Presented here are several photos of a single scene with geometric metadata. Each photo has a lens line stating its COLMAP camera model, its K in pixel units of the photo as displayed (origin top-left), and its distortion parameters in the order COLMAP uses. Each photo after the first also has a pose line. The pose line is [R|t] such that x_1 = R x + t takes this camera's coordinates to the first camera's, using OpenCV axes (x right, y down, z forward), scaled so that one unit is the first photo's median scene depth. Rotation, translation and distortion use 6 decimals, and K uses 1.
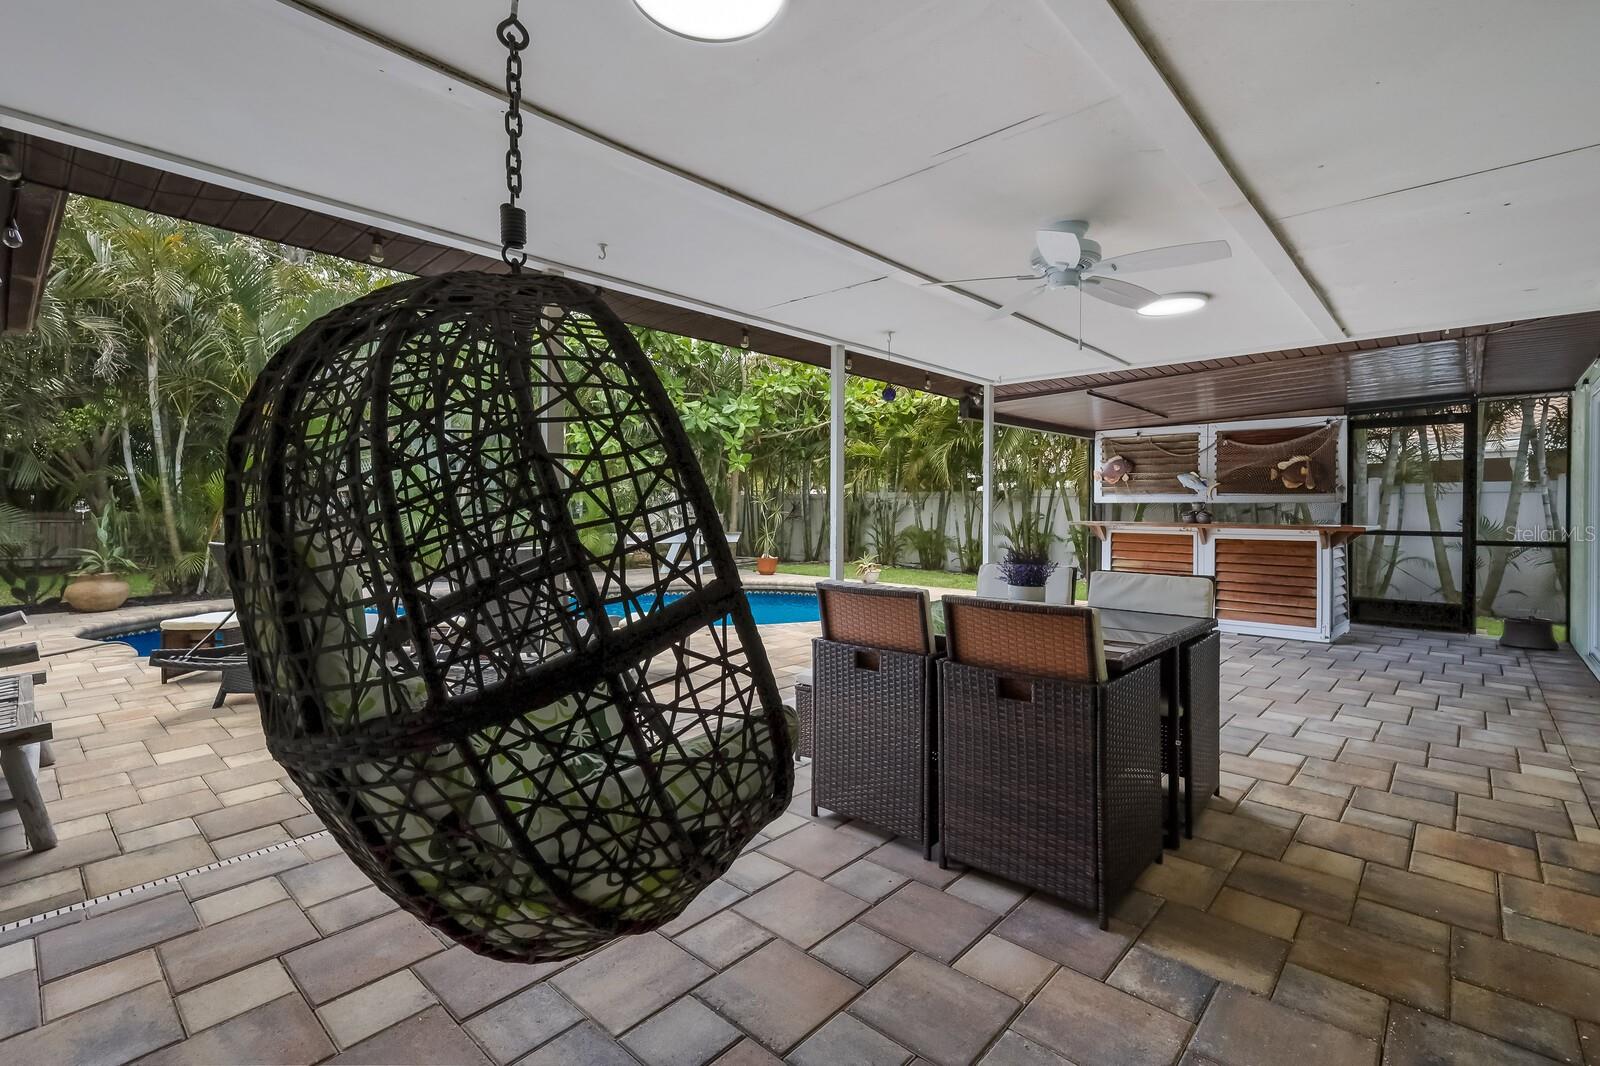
lens RADIAL K [[726.8, 0, 797.1], [0, 726.8, 520.0], [0, 0, 1]] dist [0.021978, -0.000034]
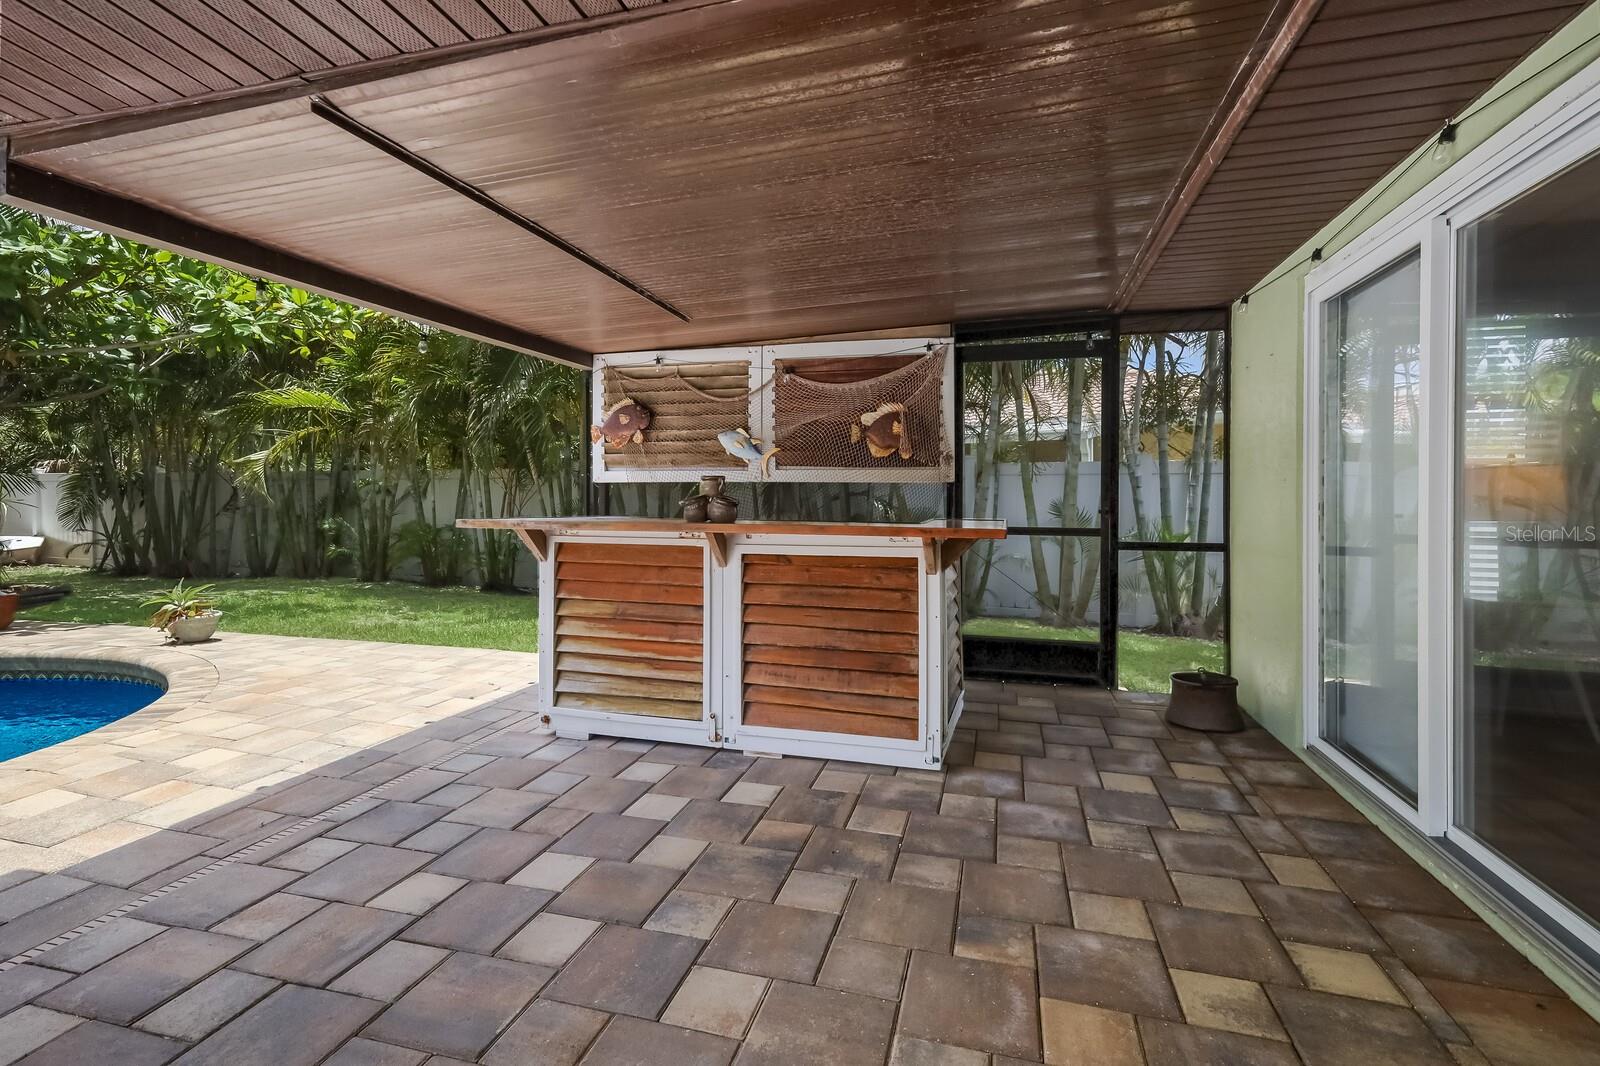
lens RADIAL K [[726.8, 0, 797.1], [0, 726.8, 520.0], [0, 0, 1]] dist [0.021978, -0.000034]
pose [[0.894557, -0.014859, 0.446708, 0.348525], [0.007414, 0.999803, 0.018410, -0.004124], [-0.446893, -0.013157, 0.894491, 0.501068]]
